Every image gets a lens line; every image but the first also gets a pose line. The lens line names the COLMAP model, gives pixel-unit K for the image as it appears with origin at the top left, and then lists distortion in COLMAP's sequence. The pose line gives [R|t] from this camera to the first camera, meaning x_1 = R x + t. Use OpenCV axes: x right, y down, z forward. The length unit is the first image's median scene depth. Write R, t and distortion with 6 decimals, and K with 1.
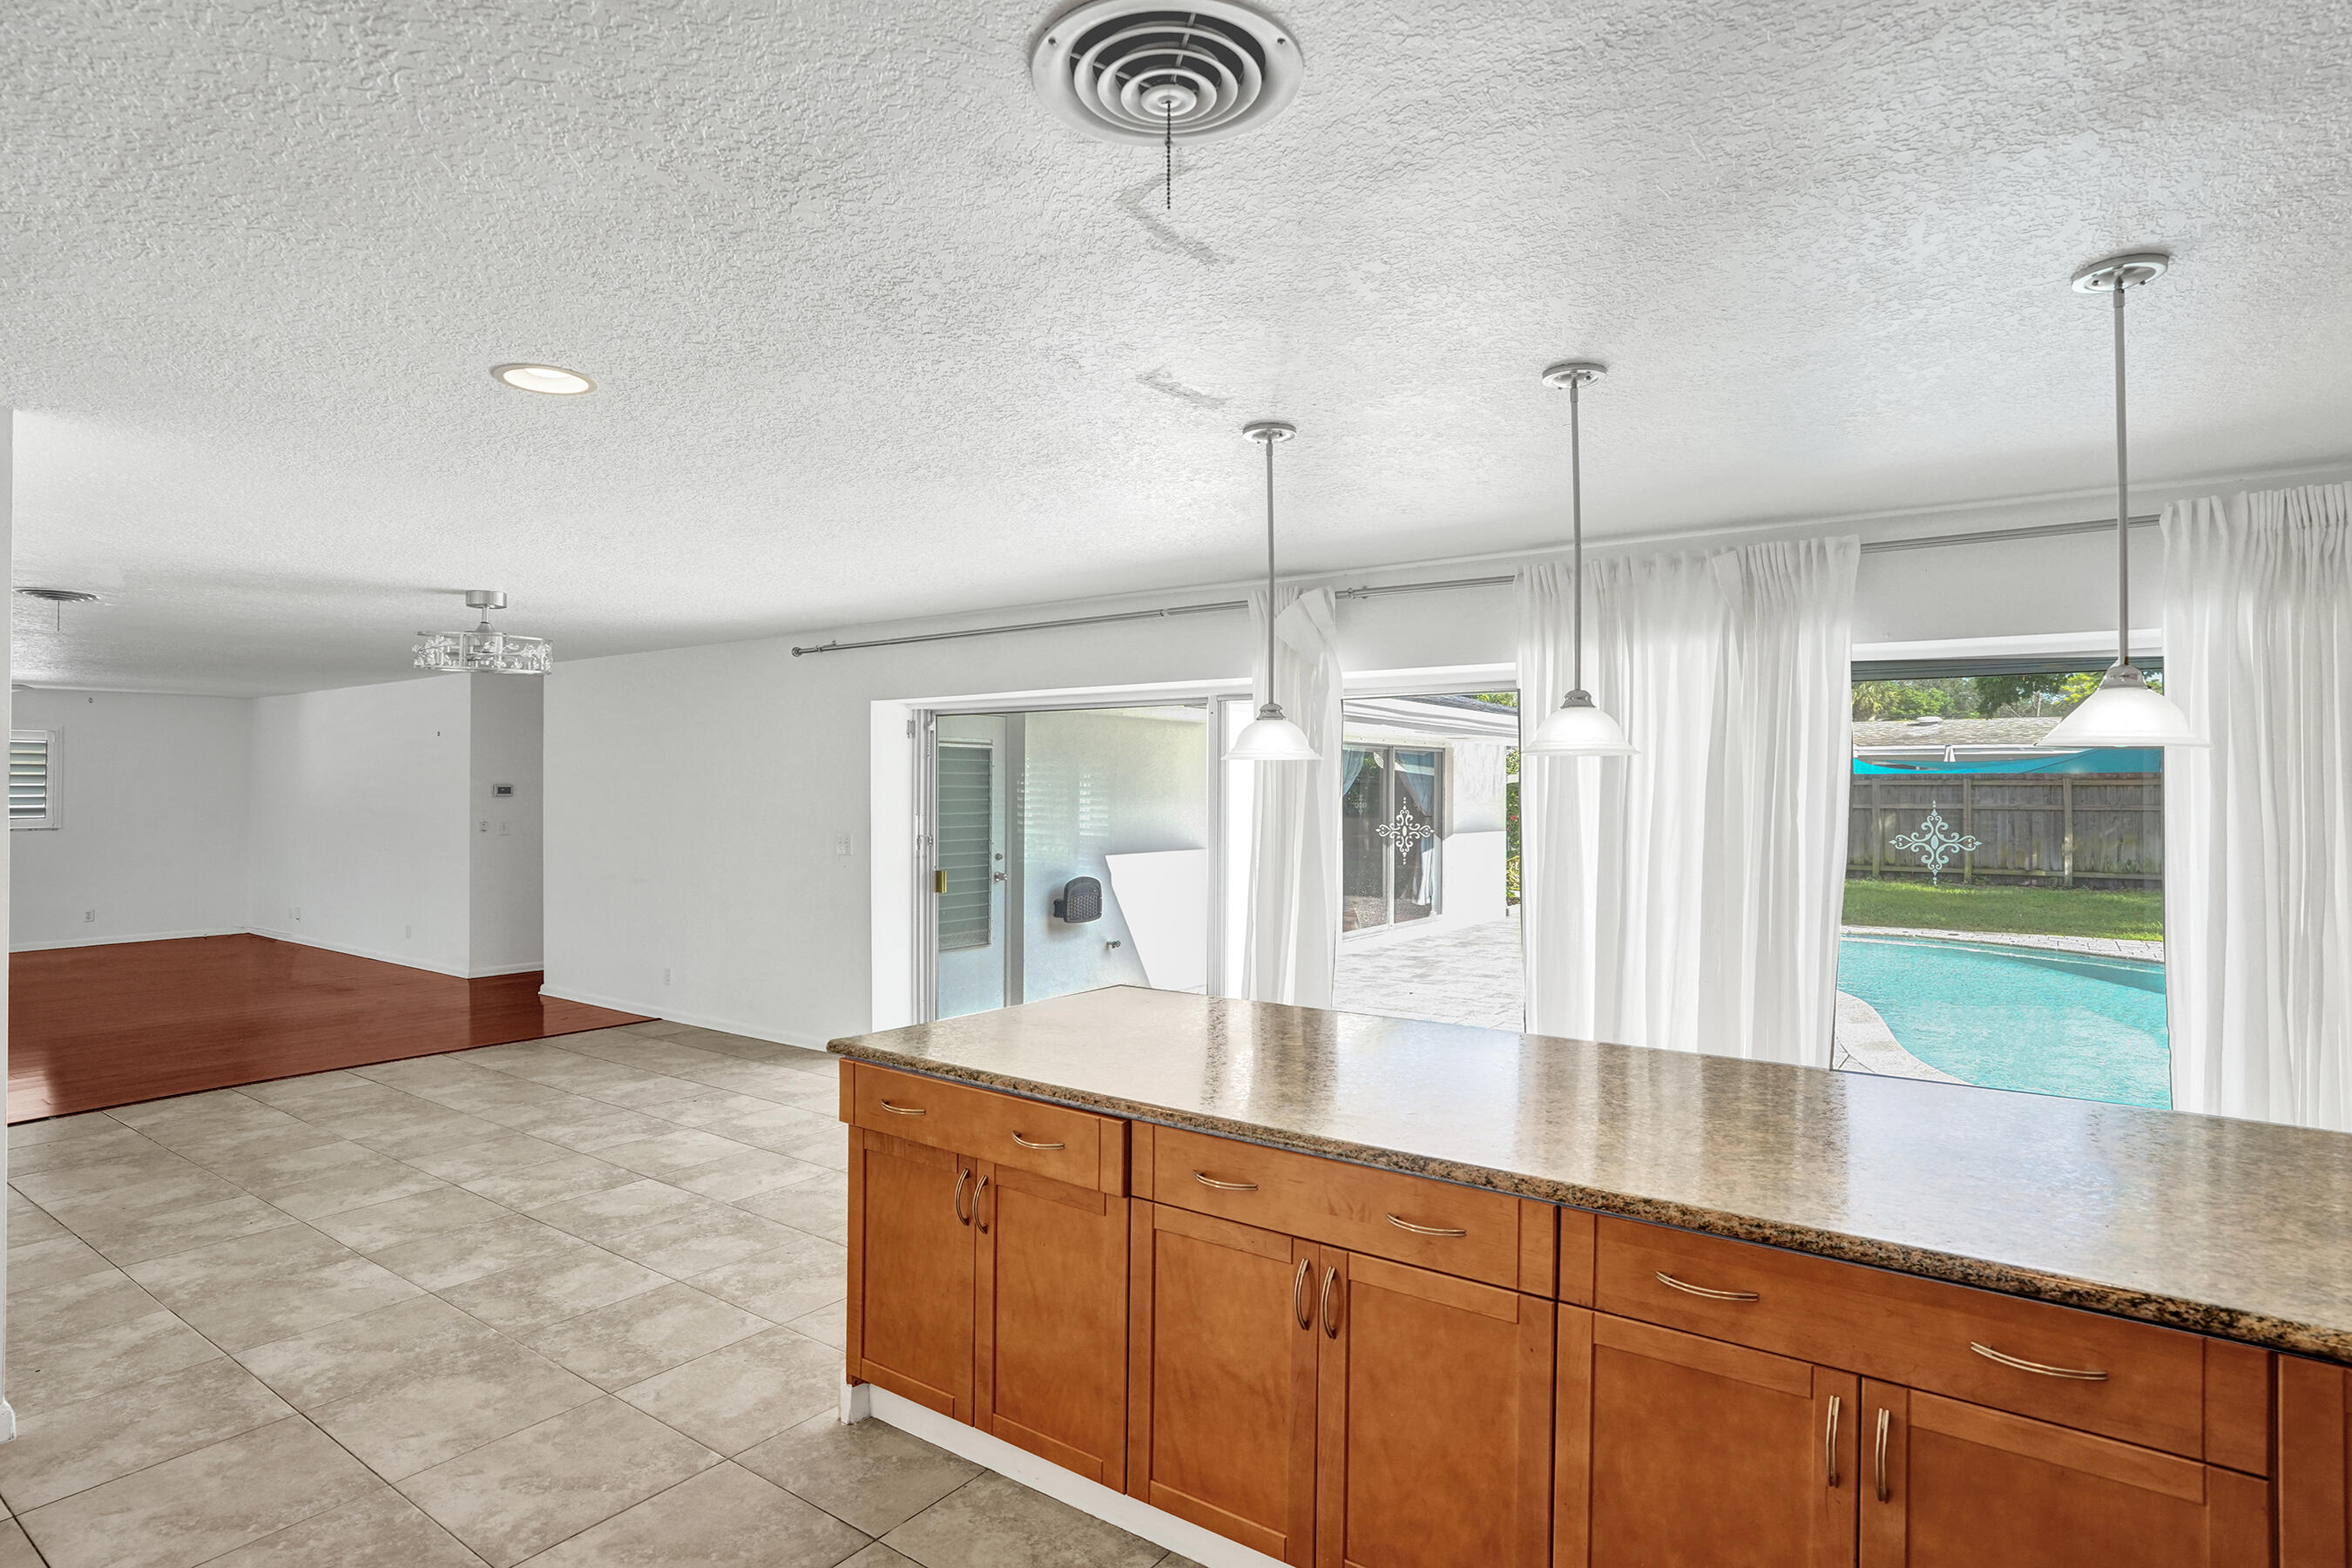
lens RADIAL K [[1227.5, 0, 1182.6], [0, 1227.5, 787.5], [0, 0, 1]] dist [-0.041208, 0.030527]
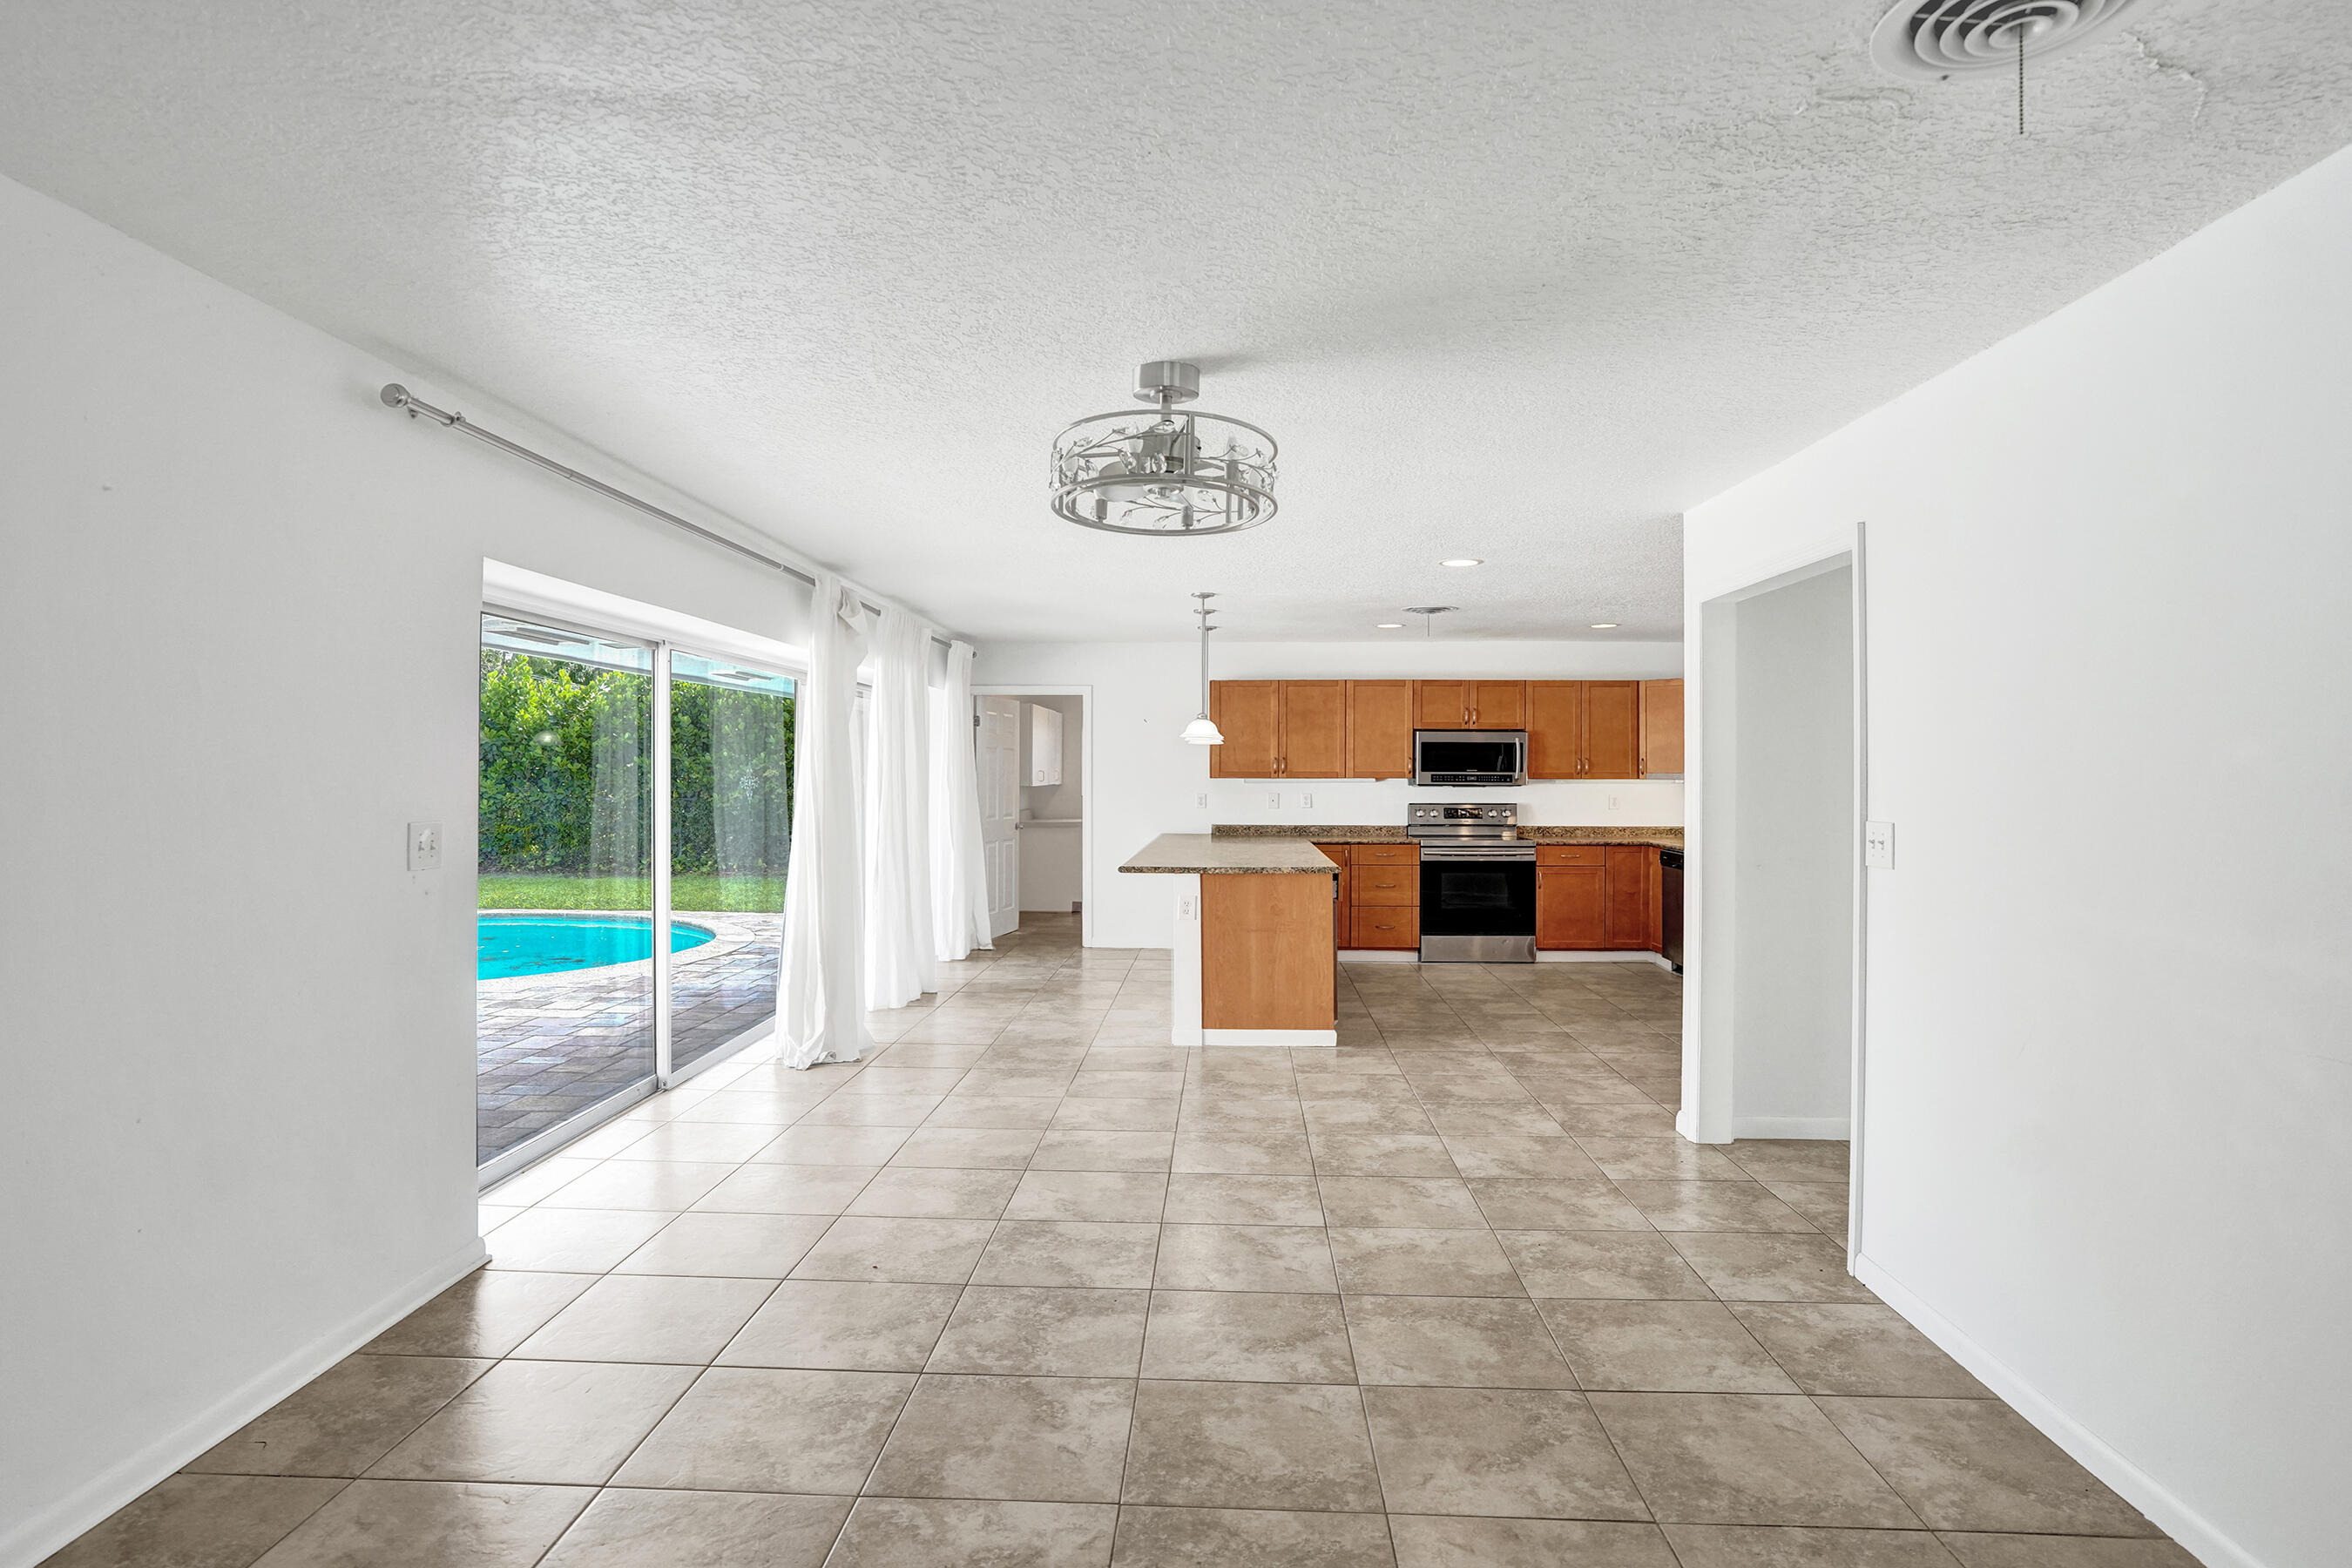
lens RADIAL K [[1266.6, 0, 1166.3], [0, 1266.6, 766.3], [0, 0, 1]] dist [-0.016941, 0.000992]
pose [[-0.541036, 0.002144, 0.840997, -1.156528], [-0.003440, 0.999983, -0.004762, 0.028163], [-0.840992, -0.005469, -0.541019, 1.433196]]
